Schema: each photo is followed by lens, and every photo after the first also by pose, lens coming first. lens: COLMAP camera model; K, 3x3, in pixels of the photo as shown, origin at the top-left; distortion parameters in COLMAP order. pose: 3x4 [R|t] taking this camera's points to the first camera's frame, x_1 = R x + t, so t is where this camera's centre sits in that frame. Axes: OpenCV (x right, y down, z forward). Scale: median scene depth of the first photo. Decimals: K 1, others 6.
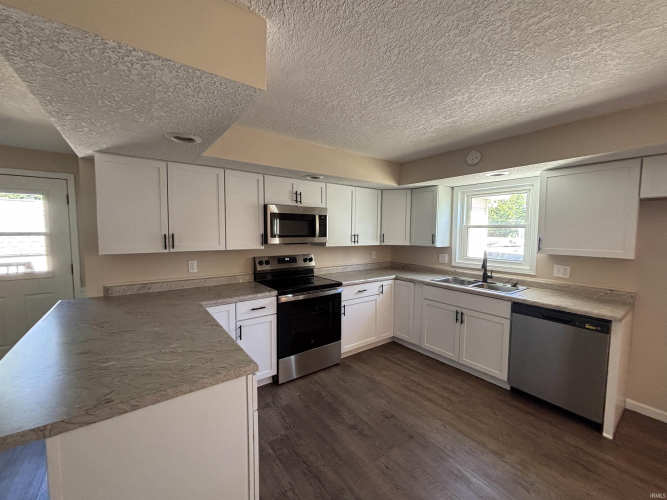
lens RADIAL K [[268.4, 0, 327.7], [0, 268.4, 247.7], [0, 0, 1]] dist [0.001241, 0.000468]
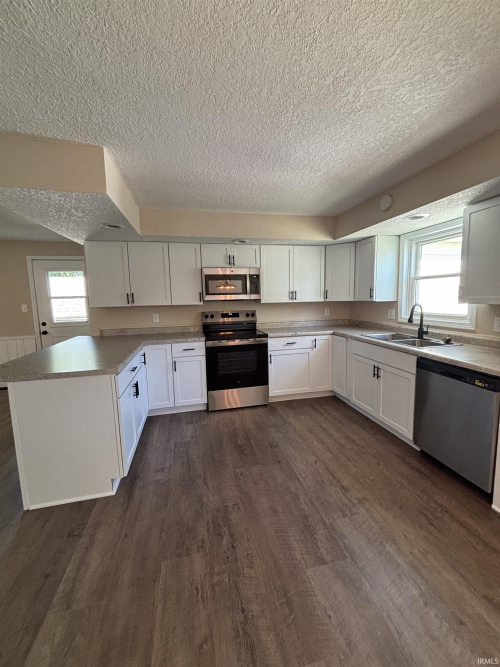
lens RADIAL K [[268.4, 0, 252.4], [0, 268.4, 327.1], [0, 0, 1]] dist [0.001241, 0.000468]
pose [[0.923121, 0.017315, -0.384119, 0.500642], [0.003177, 0.998608, 0.052650, 0.049477], [0.384496, -0.049823, 0.921781, -0.065984]]
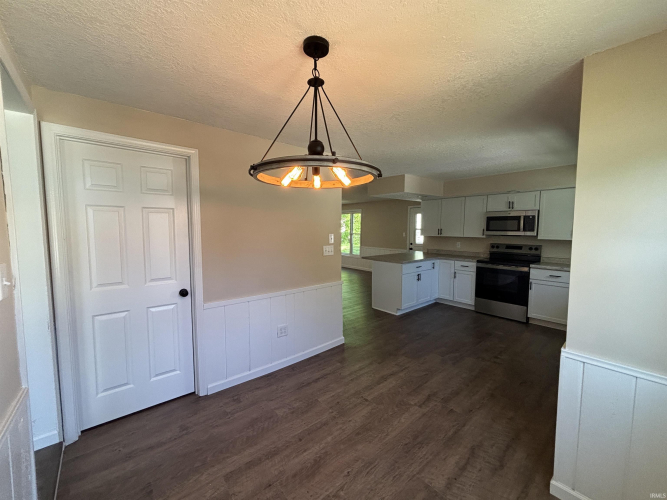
lens RADIAL K [[268.4, 0, 328.2], [0, 268.4, 249.6], [0, 0, 1]] dist [0.001241, 0.000468]
pose [[0.074177, 0.074577, -0.994453, 1.581861], [-0.064929, 0.995445, 0.069809, 0.029094], [0.995129, 0.059391, 0.078682, -0.165691]]
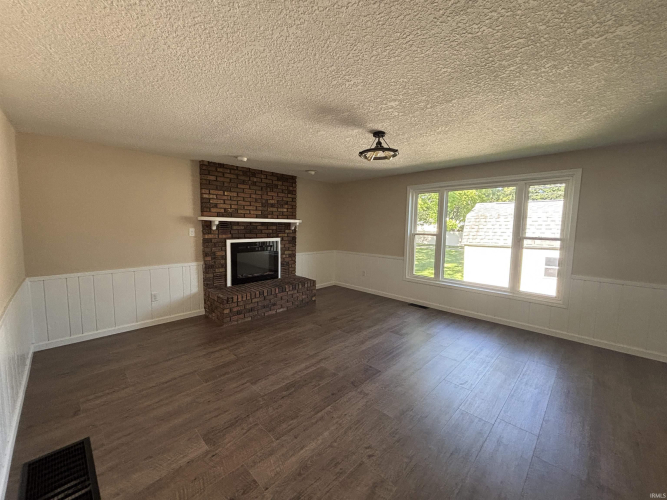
lens RADIAL K [[268.4, 0, 330.9], [0, 268.4, 248.4], [0, 0, 1]] dist [0.001241, 0.000468]
pose [[0.164380, 0.086158, -0.982627, -0.973996], [-0.073697, 0.994467, 0.074868, 0.072503], [0.983640, 0.060109, 0.169820, -0.837933]]
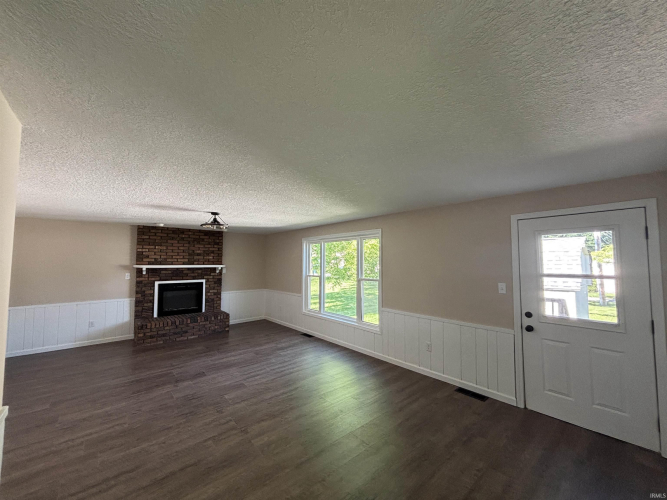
lens RADIAL K [[268.4, 0, 329.3], [0, 268.4, 248.4], [0, 0, 1]] dist [0.001241, 0.000468]
pose [[0.082923, -0.057108, -0.994918, -0.350691], [-0.064441, 0.995960, -0.062539, -0.038484], [0.994470, 0.069300, 0.078908, 0.073688]]
